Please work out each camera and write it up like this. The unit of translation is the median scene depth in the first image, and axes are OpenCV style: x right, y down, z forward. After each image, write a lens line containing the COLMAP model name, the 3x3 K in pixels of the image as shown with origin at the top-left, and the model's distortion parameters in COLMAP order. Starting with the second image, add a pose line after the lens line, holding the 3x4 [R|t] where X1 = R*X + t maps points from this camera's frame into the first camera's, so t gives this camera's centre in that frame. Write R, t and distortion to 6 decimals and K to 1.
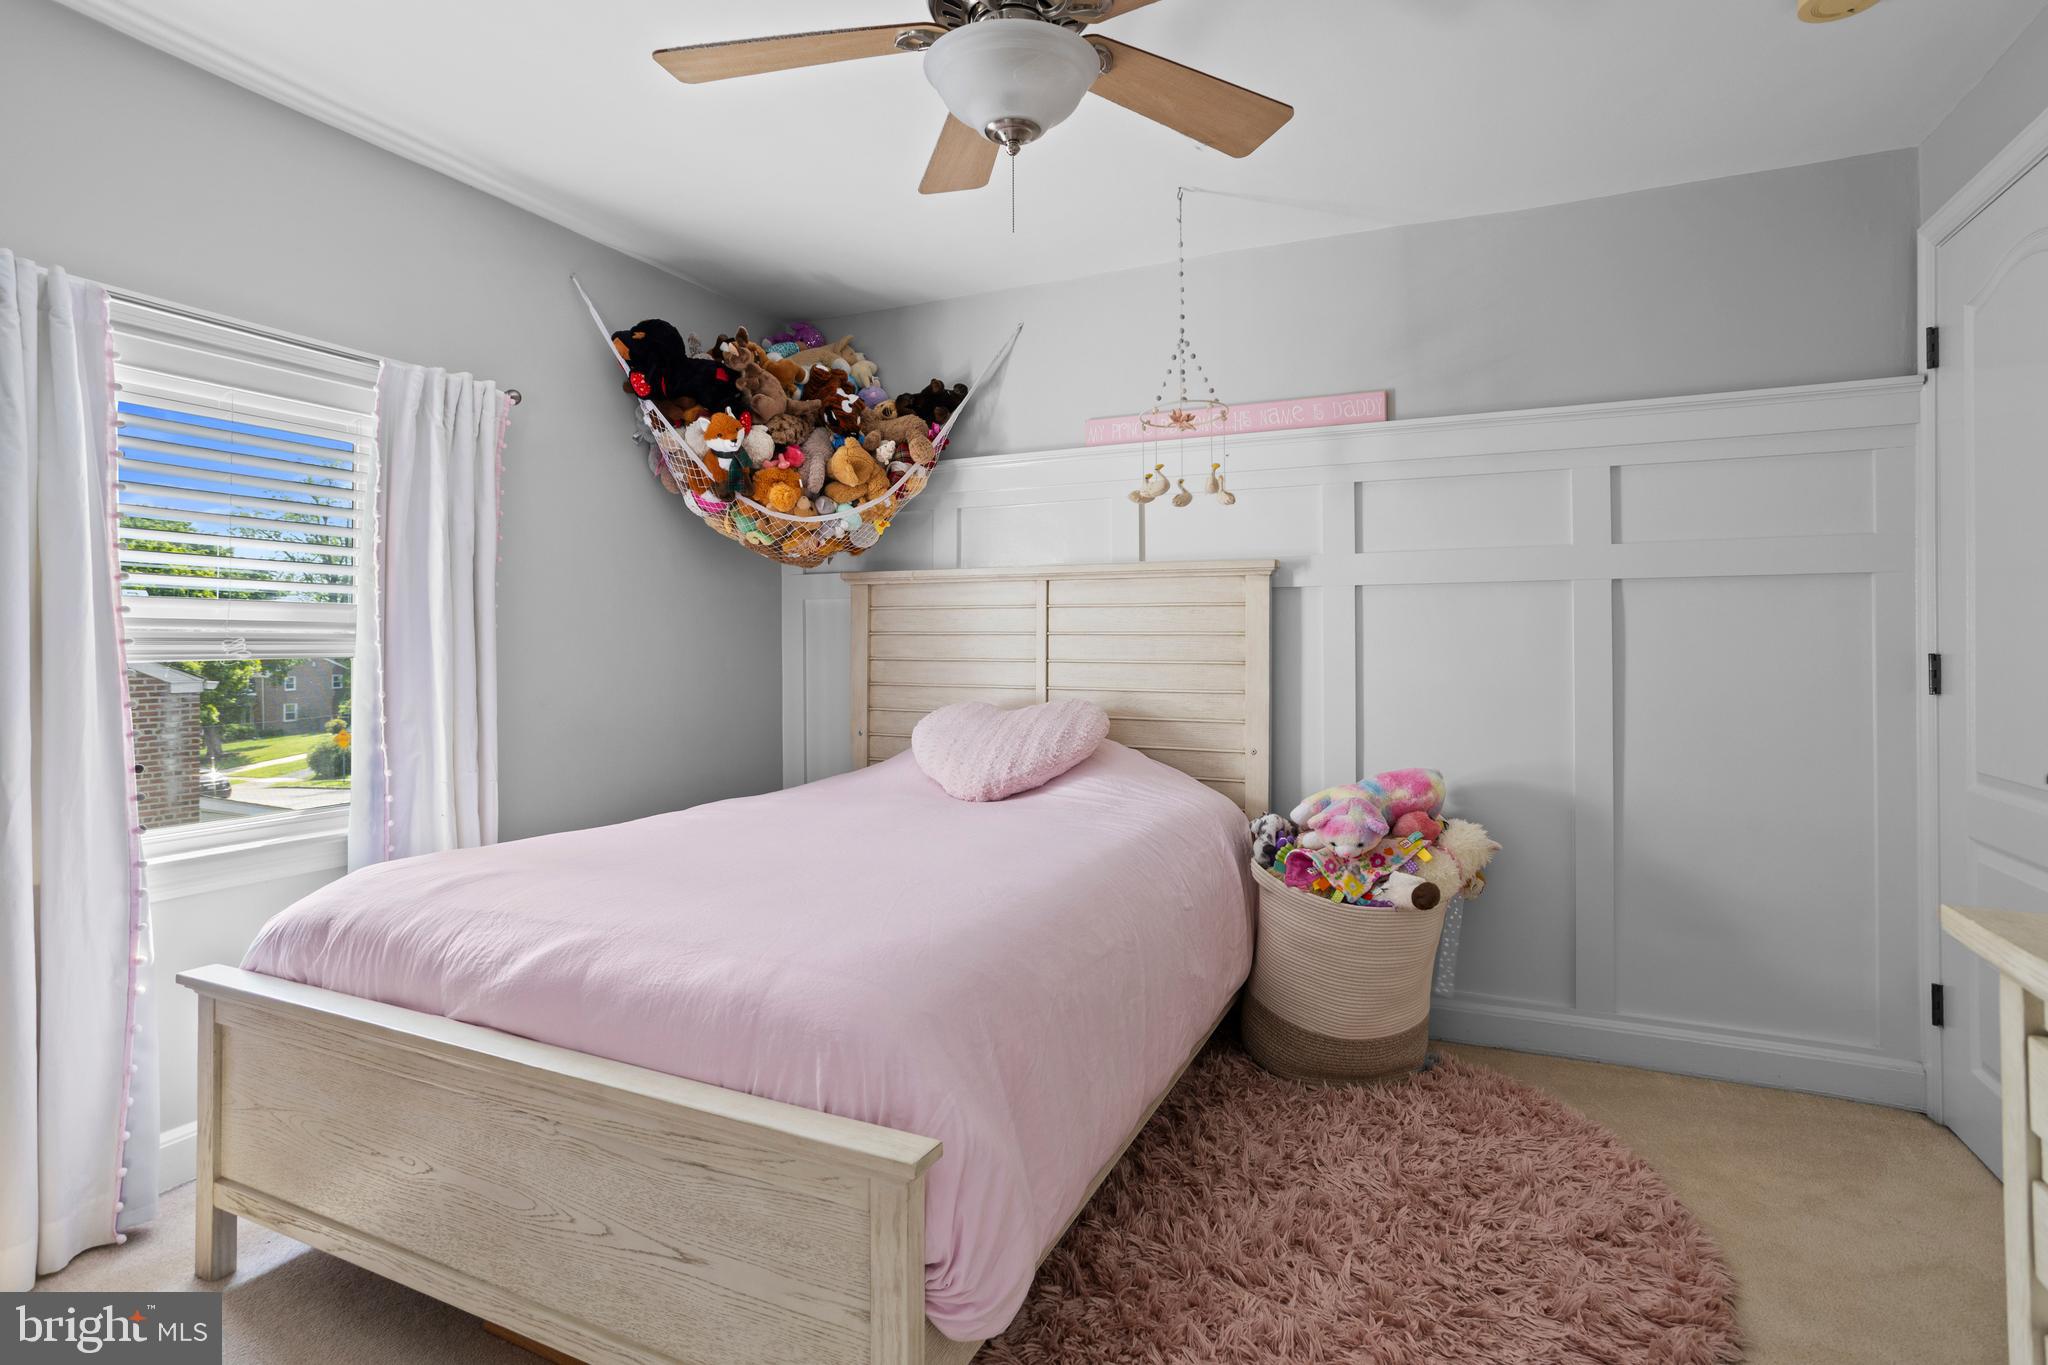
lens RADIAL K [[1031.1, 0, 1005.4], [0, 1031.1, 676.6], [0, 0, 1]] dist [-0.062947, 0.044806]
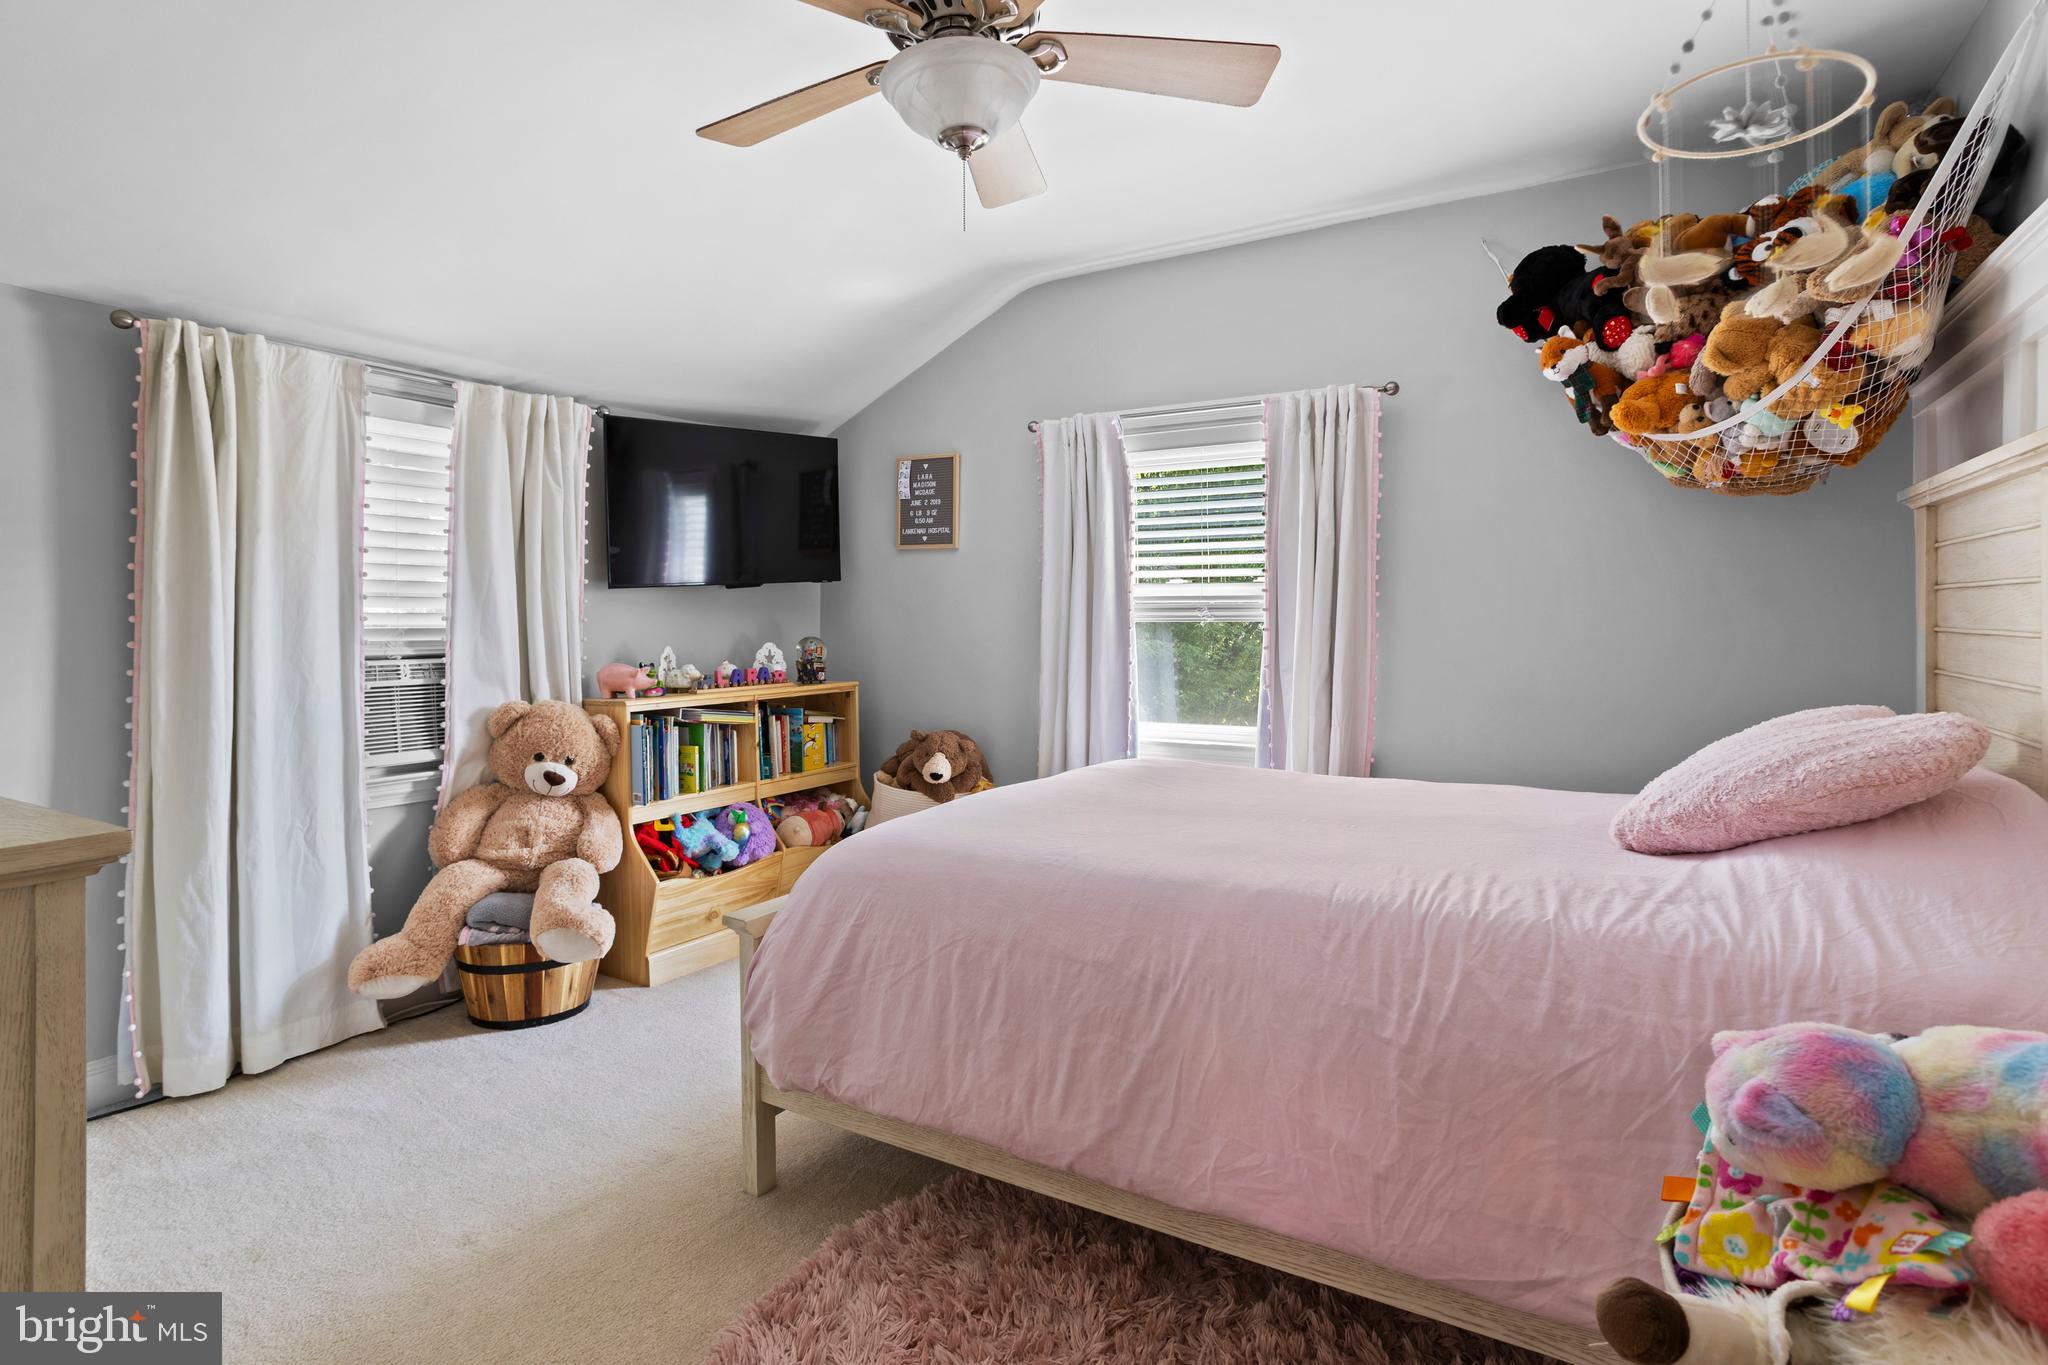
lens RADIAL K [[1031.1, 0, 1005.4], [0, 1031.1, 676.6], [0, 0, 1]] dist [-0.062947, 0.044806]
pose [[-0.102383, 0.054499, -0.993251, 0.585356], [-0.029088, 0.997907, 0.057753, -0.010789], [0.994320, 0.034805, -0.100584, 0.612967]]
